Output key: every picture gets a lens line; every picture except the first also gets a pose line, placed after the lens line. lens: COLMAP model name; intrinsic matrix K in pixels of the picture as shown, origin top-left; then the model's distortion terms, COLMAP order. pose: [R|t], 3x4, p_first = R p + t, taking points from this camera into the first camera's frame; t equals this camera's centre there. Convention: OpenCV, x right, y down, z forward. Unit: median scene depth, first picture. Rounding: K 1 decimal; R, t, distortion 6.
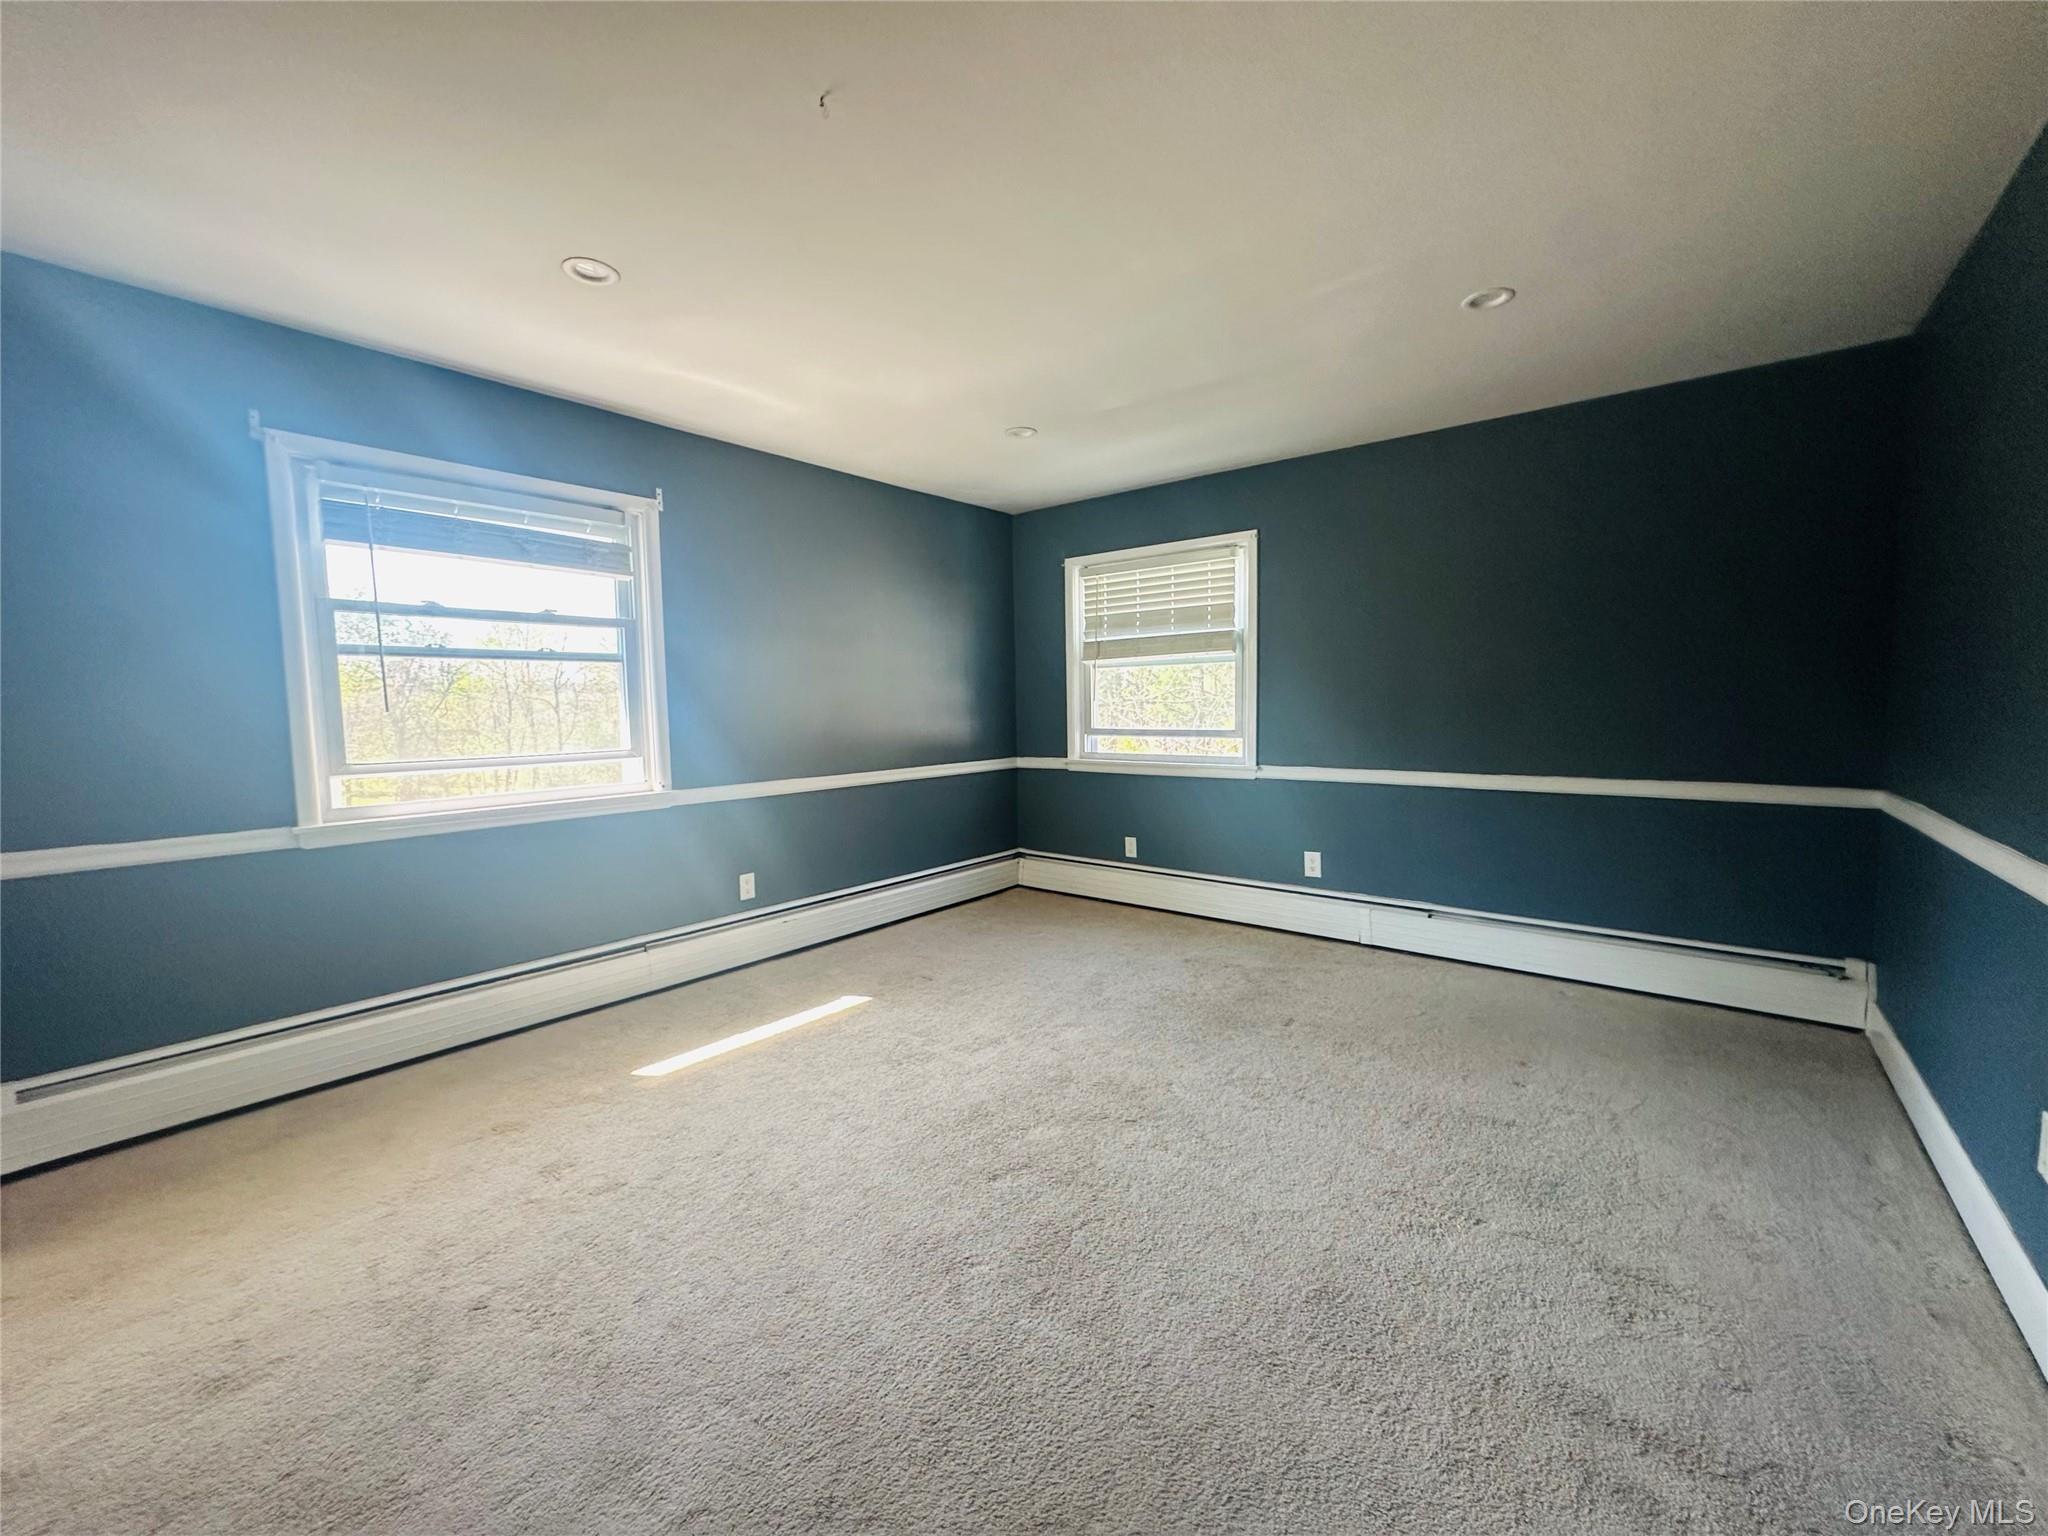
lens RADIAL K [[810.7, 0, 1024.0], [0, 810.7, 768.0], [0, 0, 1]] dist [-0.005312, 0.000481]
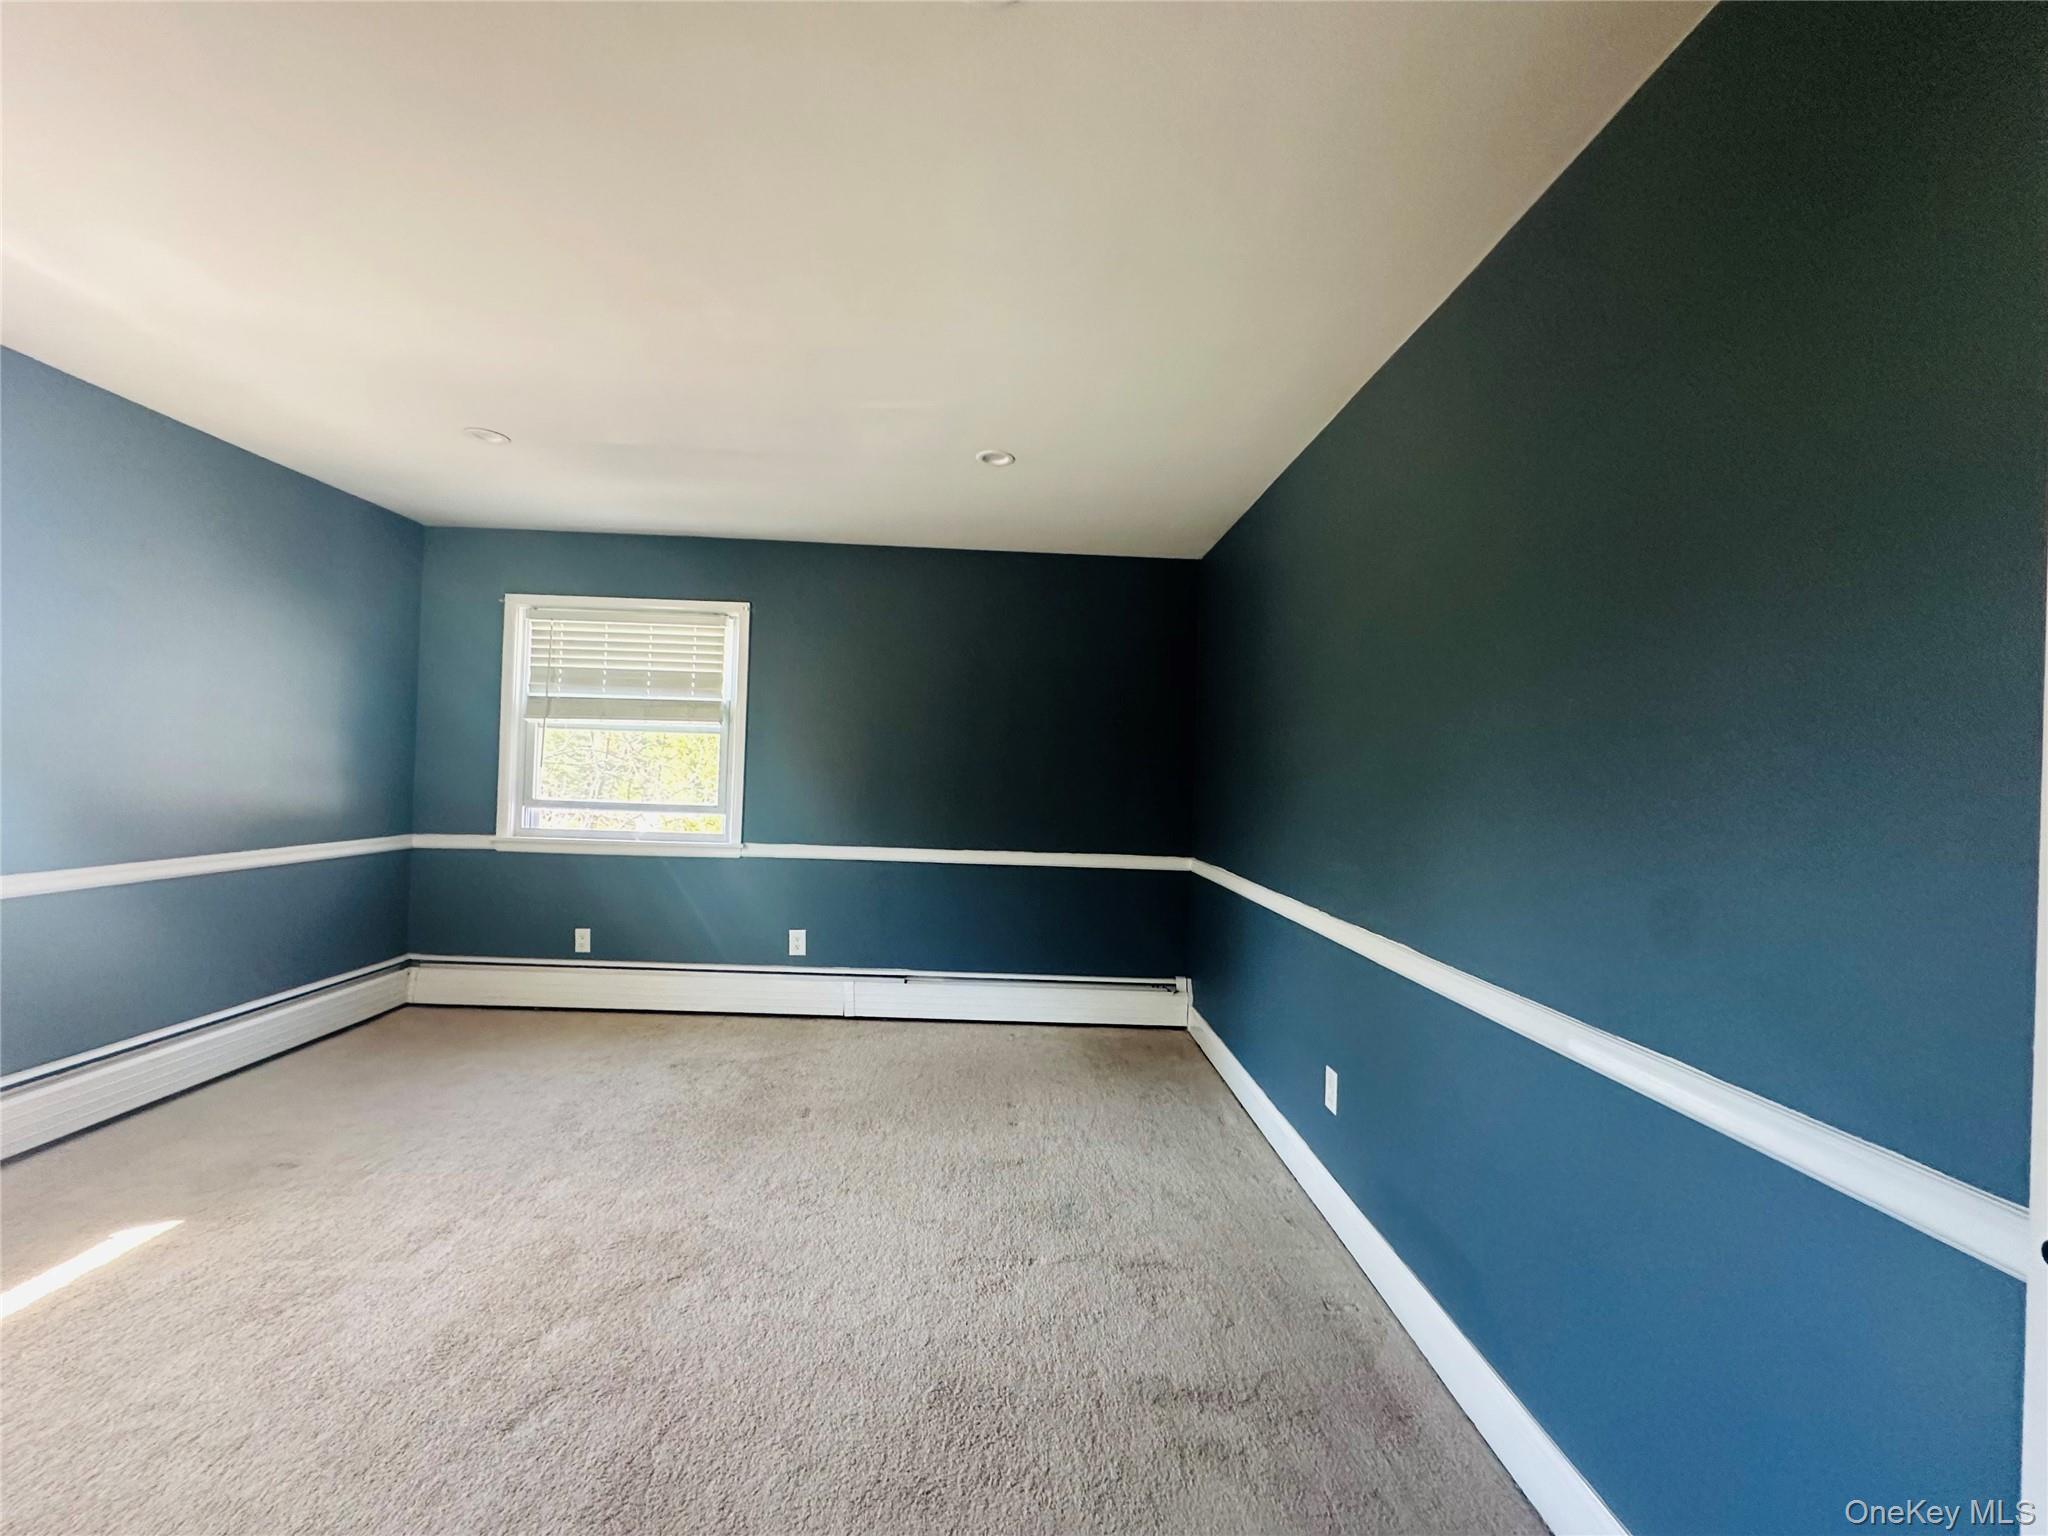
lens RADIAL K [[810.7, 0, 1024.0], [0, 810.7, 768.0], [0, 0, 1]] dist [-0.005312, 0.000481]
pose [[0.757844, 0.048022, 0.650666, -0.120718], [0.007112, 0.996620, -0.081839, -0.015084], [-0.652397, 0.066649, 0.754941, 0.069548]]
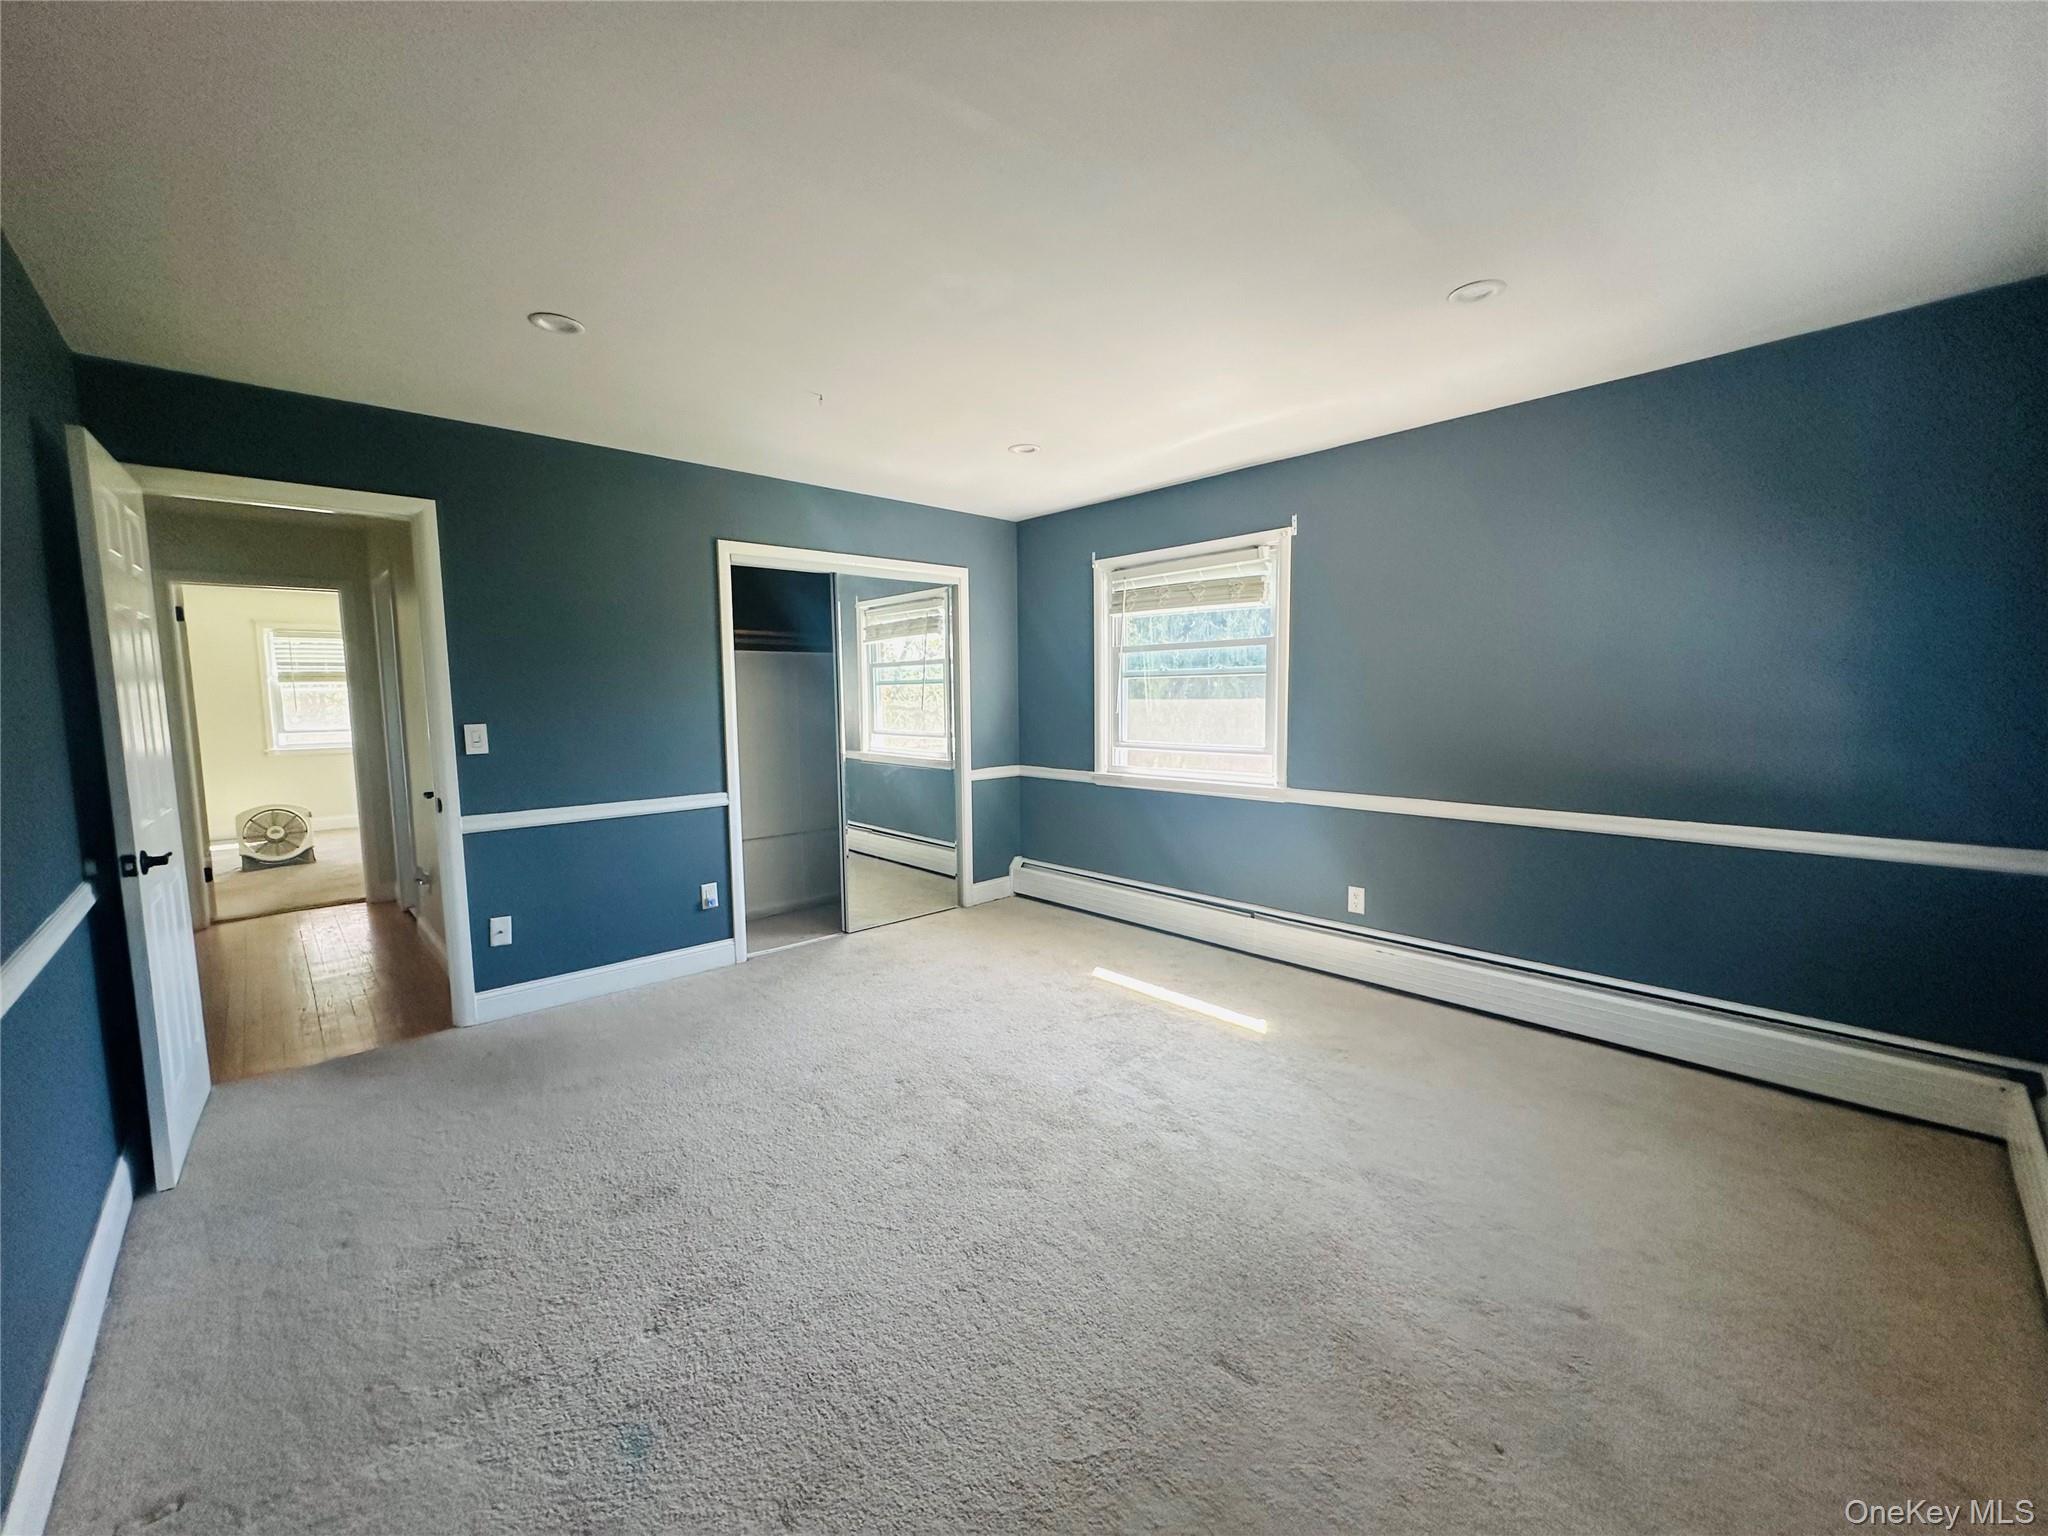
lens RADIAL K [[802.4, 0, 1024.0], [0, 802.4, 768.0], [0, 0, 1]] dist [-0.079825, 0.000094]
pose [[-0.123856, 0.098800, -0.987369, 0.740728], [-0.086153, 0.990203, 0.109890, -0.094977], [0.988553, 0.098676, -0.114131, 0.839413]]
